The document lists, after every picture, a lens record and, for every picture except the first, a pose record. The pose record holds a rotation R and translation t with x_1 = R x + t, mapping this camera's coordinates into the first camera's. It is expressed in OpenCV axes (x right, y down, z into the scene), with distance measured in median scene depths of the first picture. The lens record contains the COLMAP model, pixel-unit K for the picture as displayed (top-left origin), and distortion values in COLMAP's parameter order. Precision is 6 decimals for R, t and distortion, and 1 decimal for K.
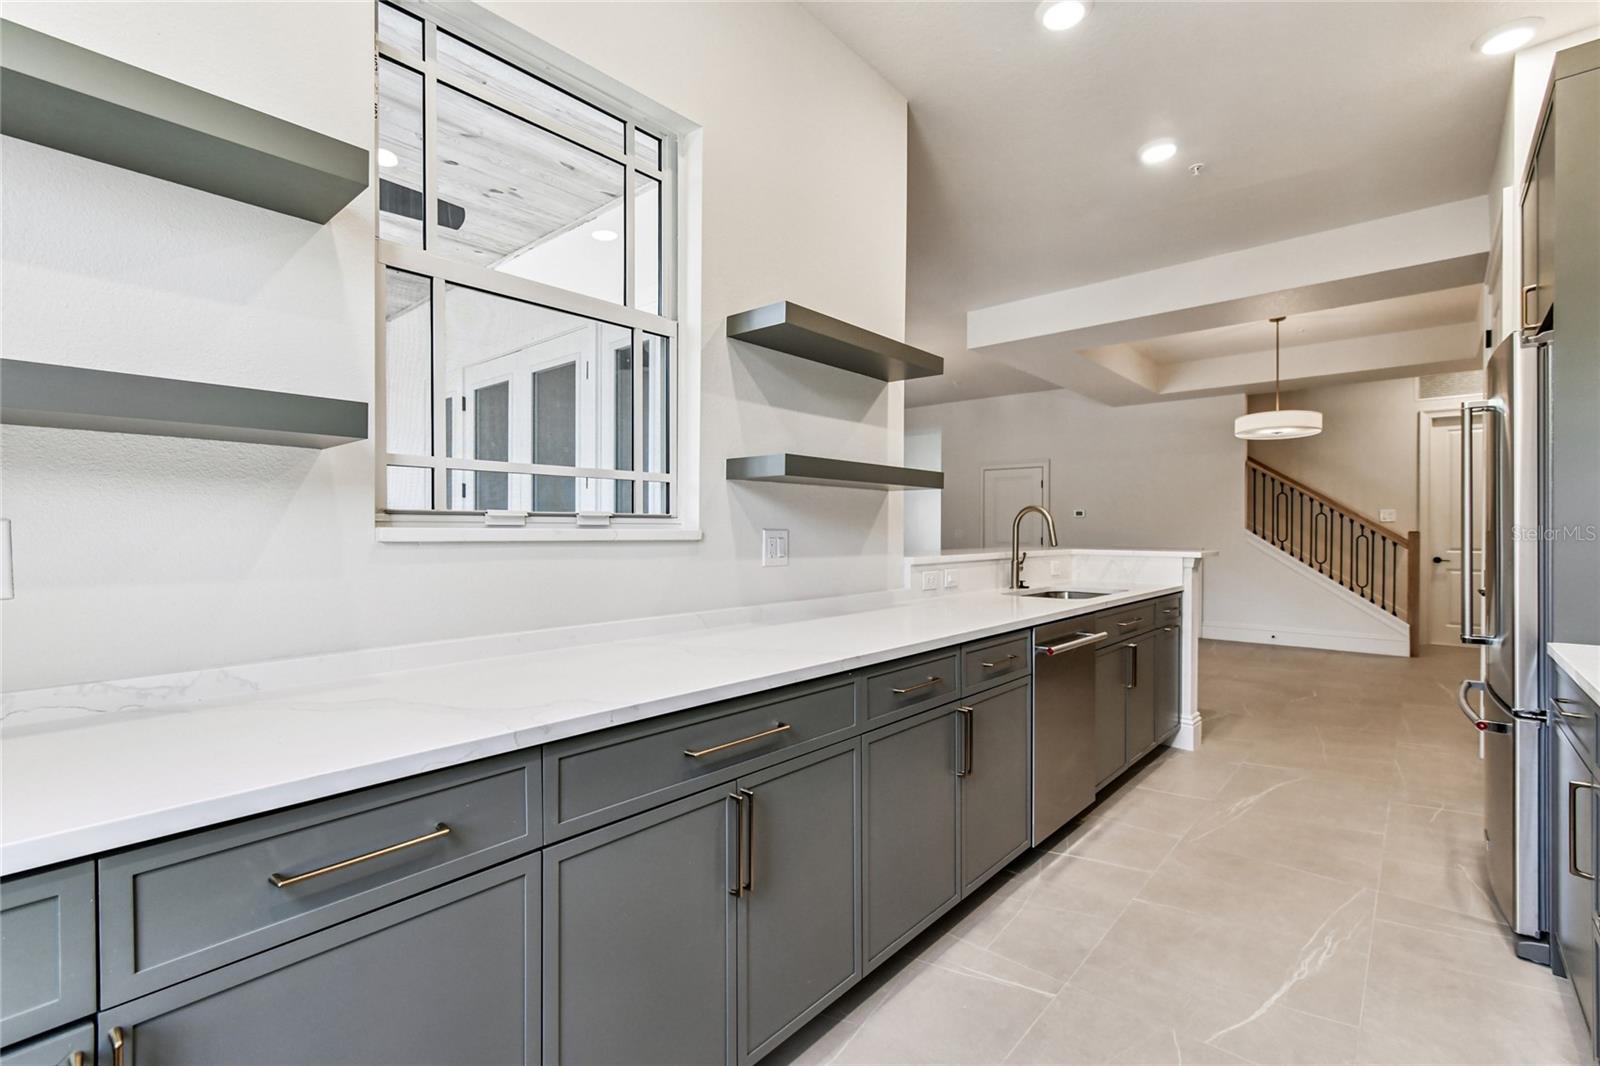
lens RADIAL K [[716.4, 0, 800.4], [0, 716.4, 533.0], [0, 0, 1]] dist [0.004502, -0.000435]
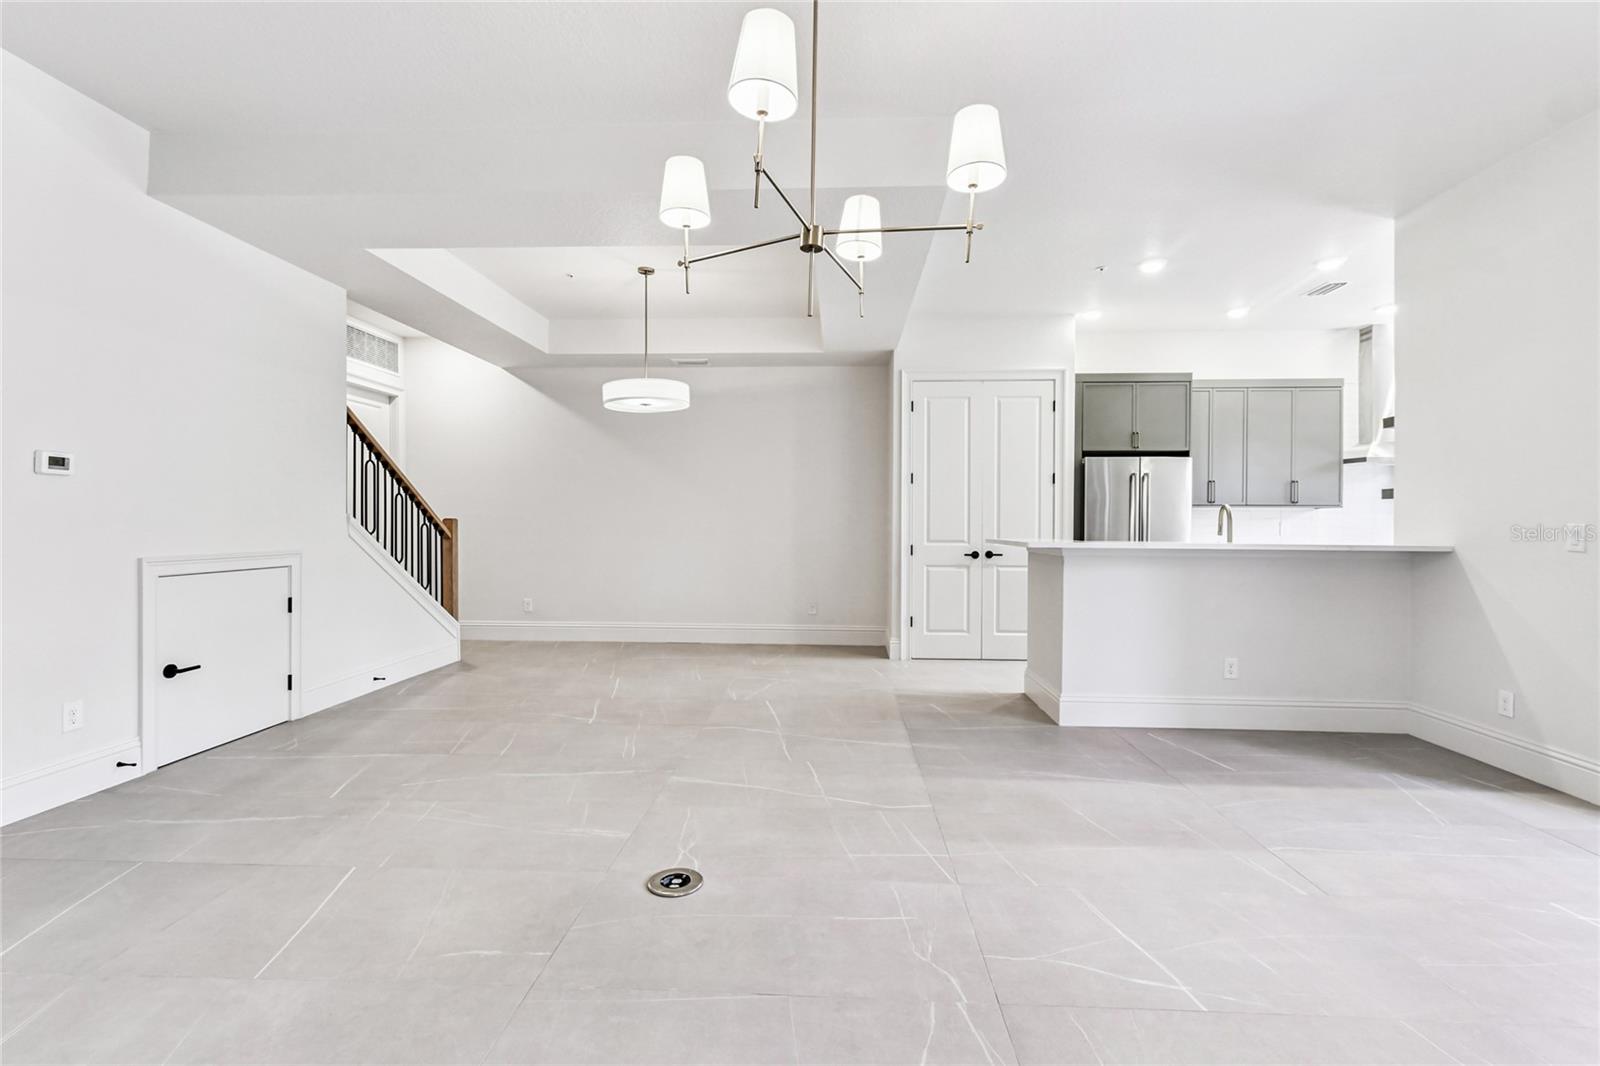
lens RADIAL K [[716.4, 0, 804.6], [0, 716.4, 524.7], [0, 0, 1]] dist [0.004502, -0.000435]
pose [[-0.627996, -0.012025, 0.778124, -0.102738], [-0.006360, 0.999927, 0.010320, -0.006159], [-0.778191, 0.001532, -0.628026, 1.201061]]
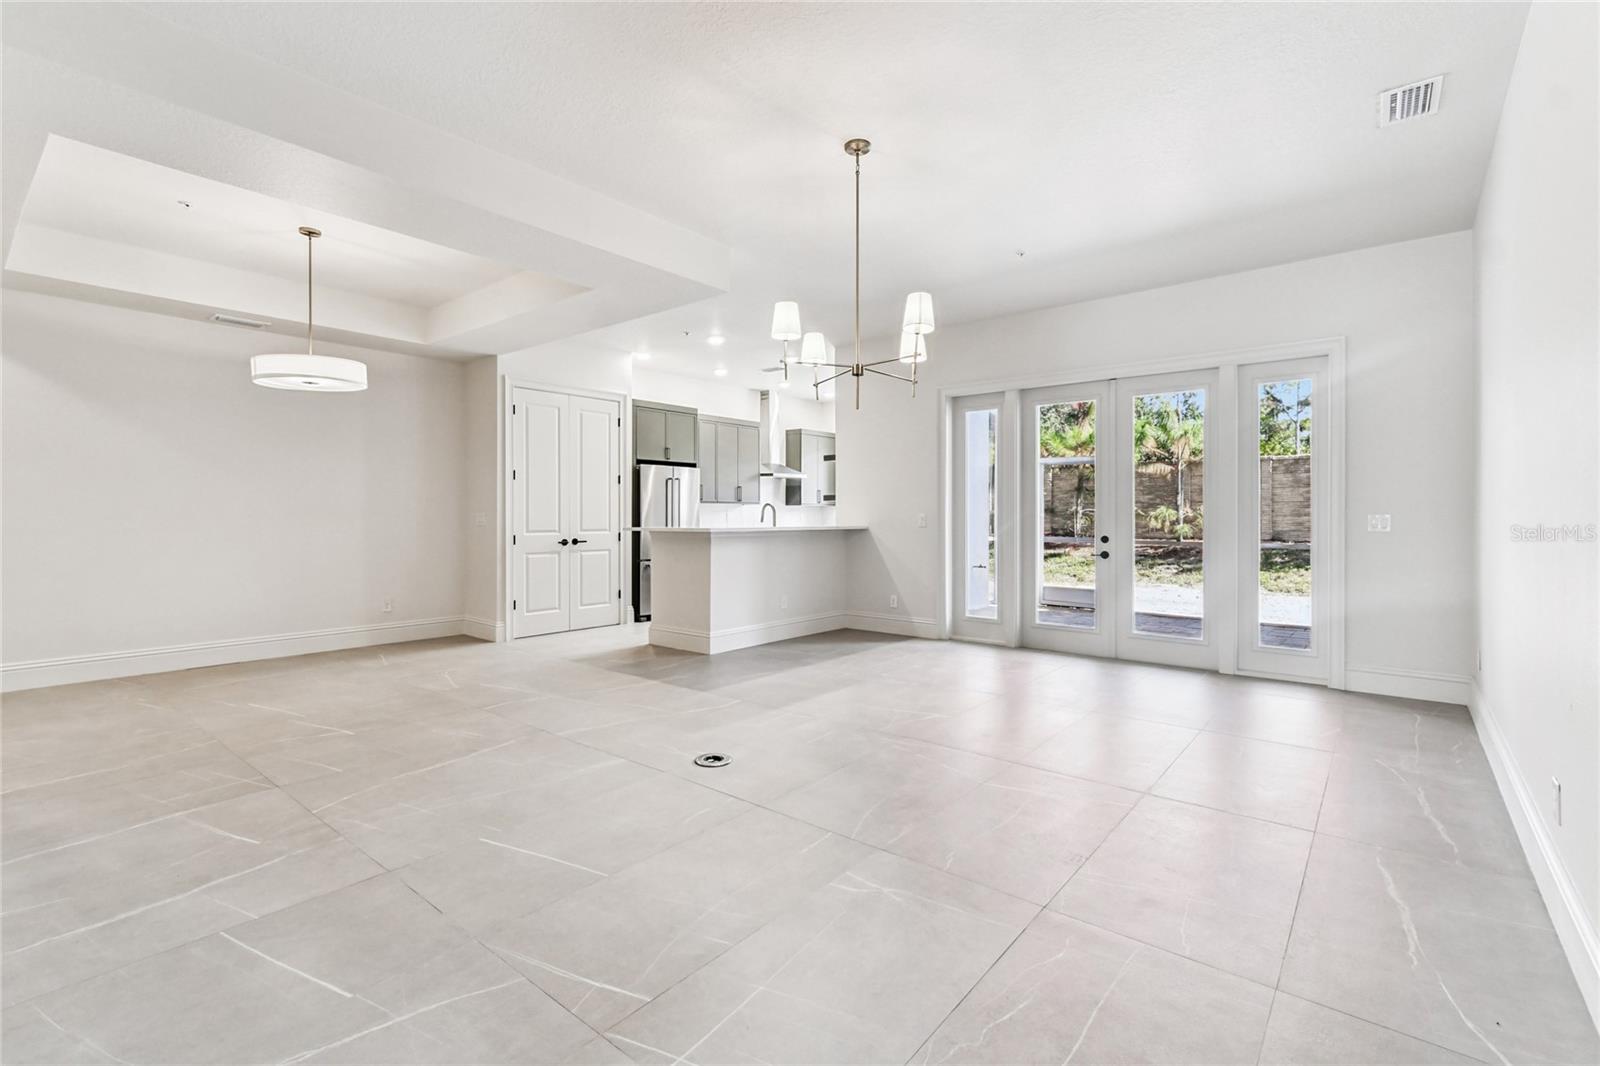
lens RADIAL K [[716.4, 0, 797.0], [0, 716.4, 512.1], [0, 0, 1]] dist [0.004502, -0.000435]
pose [[-0.999392, -0.007858, -0.033954, 0.152950], [-0.007821, 0.999969, -0.001231, -0.006187], [0.033963, -0.000965, -0.999423, 1.532208]]
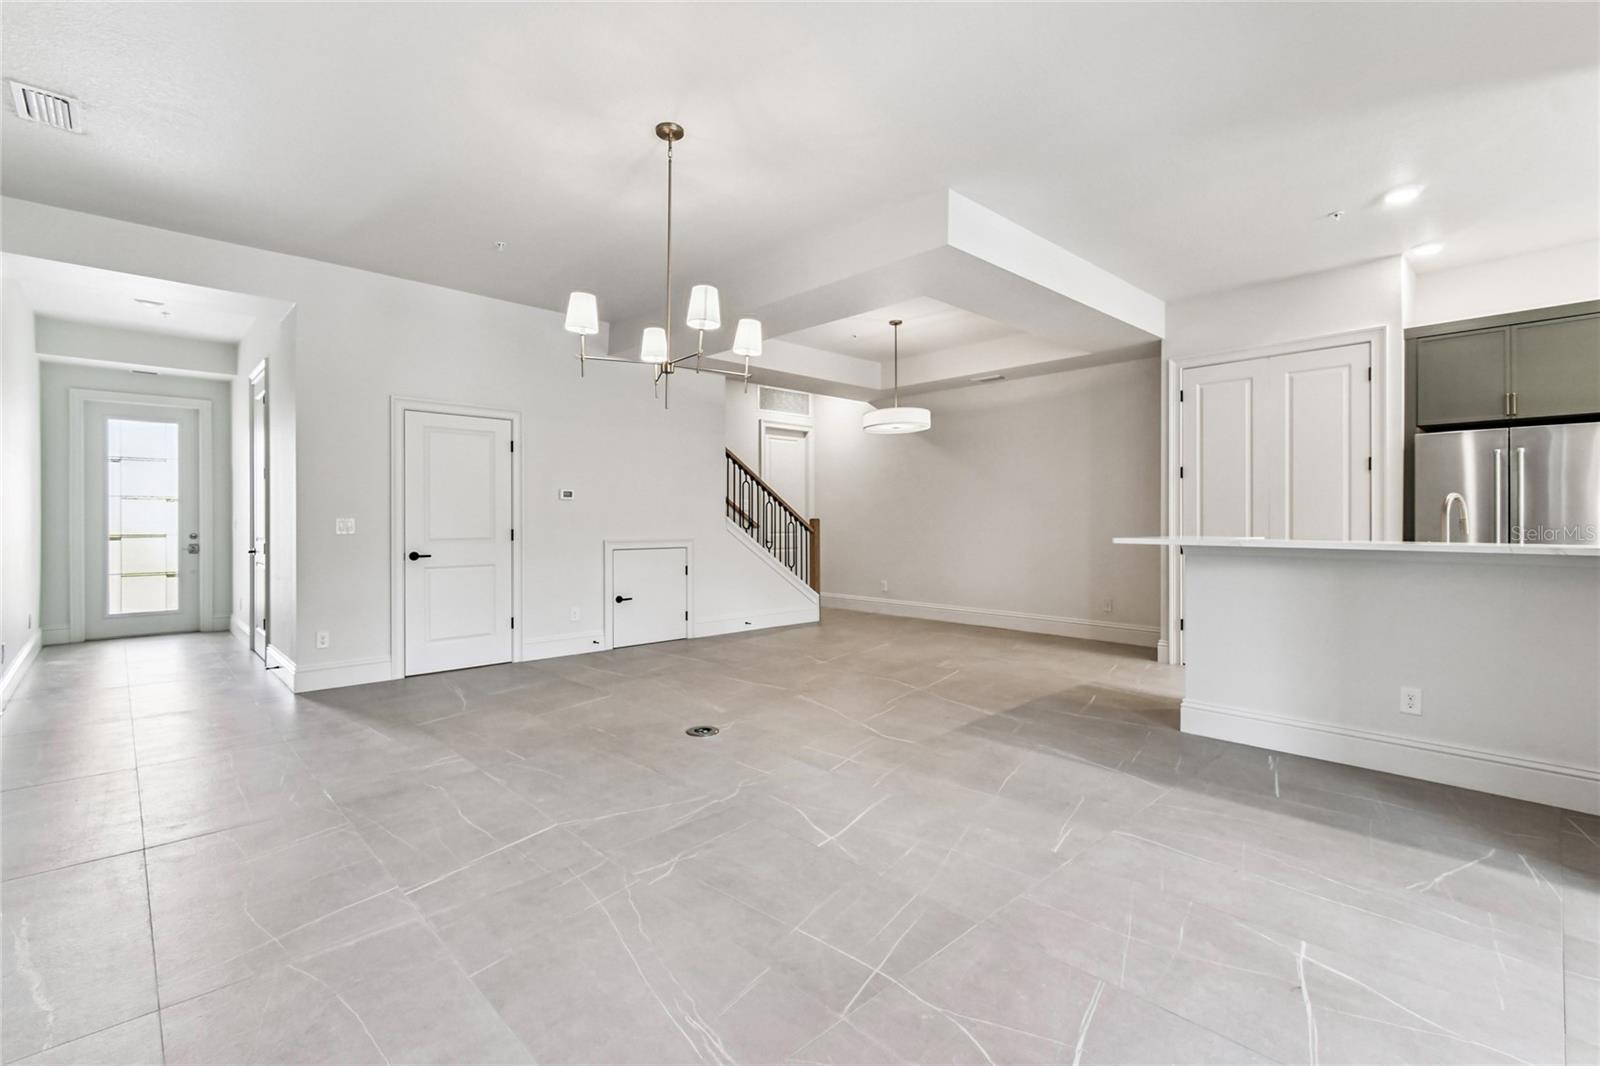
lens RADIAL K [[716.4, 0, 798.8], [0, 716.4, 520.2], [0, 0, 1]] dist [0.004502, -0.000435]
pose [[0.084909, -0.006225, 0.996369, -0.368143], [0.004943, 0.999971, 0.005826, -0.006709], [-0.996376, 0.004431, 0.084937, 0.912822]]
